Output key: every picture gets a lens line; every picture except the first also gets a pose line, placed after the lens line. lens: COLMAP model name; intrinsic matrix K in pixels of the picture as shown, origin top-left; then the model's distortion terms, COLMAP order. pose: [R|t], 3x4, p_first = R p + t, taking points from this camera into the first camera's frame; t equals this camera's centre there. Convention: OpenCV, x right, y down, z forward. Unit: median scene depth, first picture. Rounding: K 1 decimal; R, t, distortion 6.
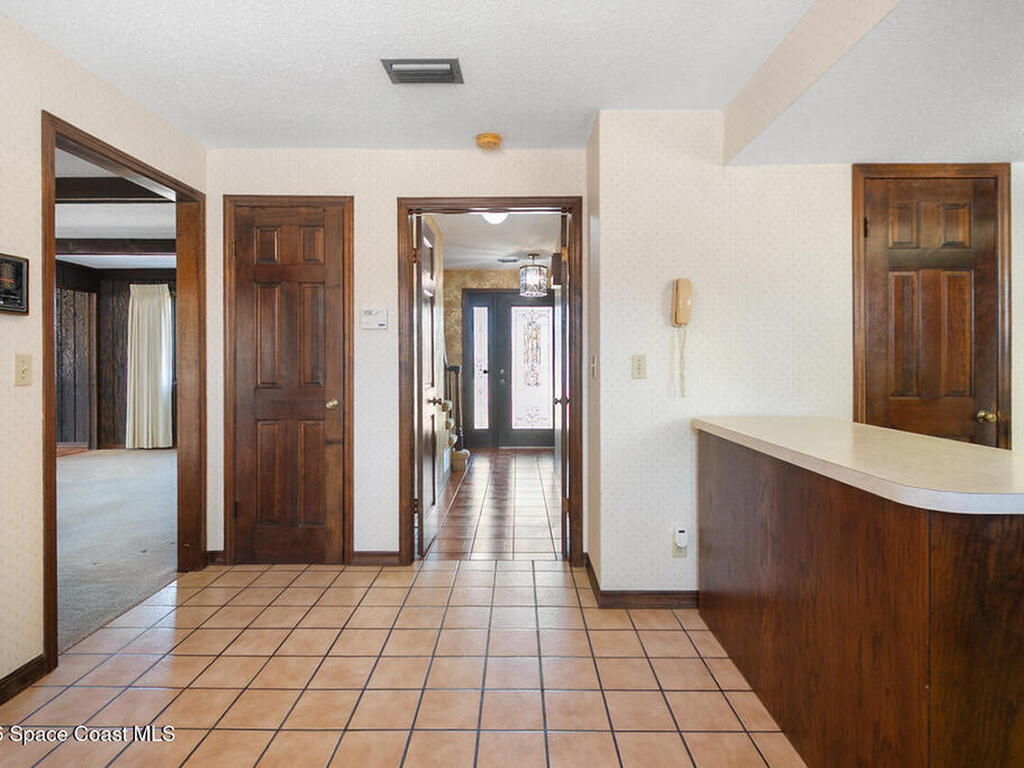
lens RADIAL K [[531.2, 0, 511.2], [0, 531.2, 360.8], [0, 0, 1]] dist [0.021478, -0.019459]
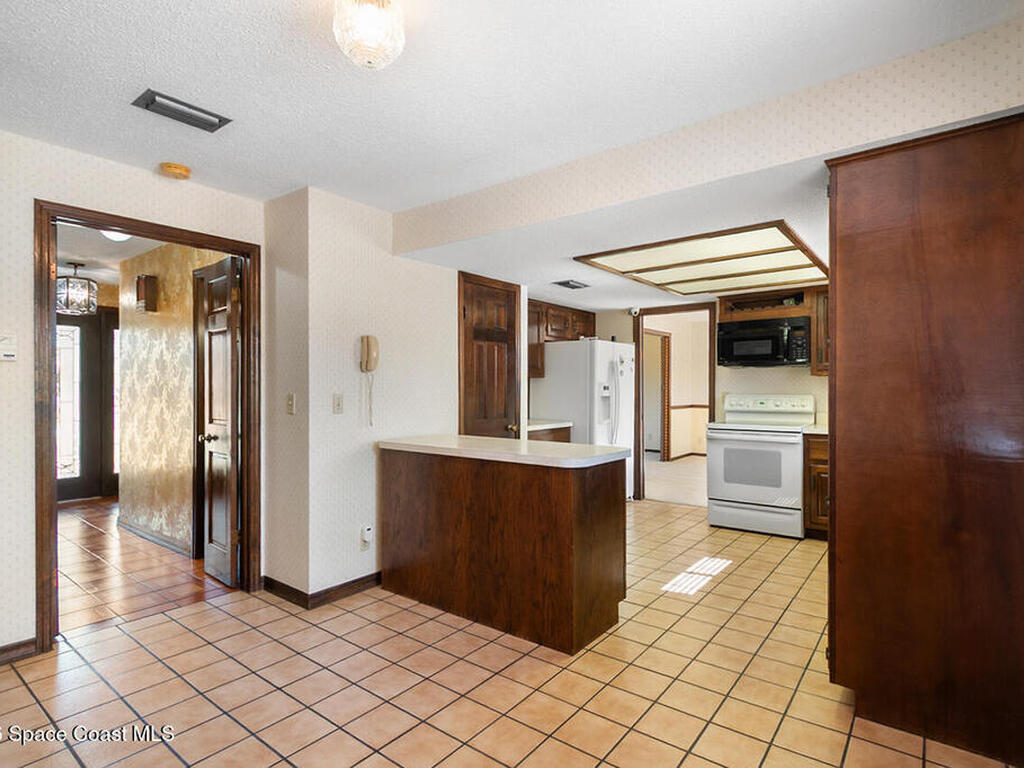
lens RADIAL K [[539.8, 0, 512.0], [0, 539.8, 384.0], [0, 0, 1]] dist [-0.001302, -0.001832]
pose [[0.612358, 0.006808, 0.790552, -0.505058], [-0.001355, 0.999970, -0.007562, -0.025674], [-0.790580, 0.003560, 0.612349, -0.084594]]
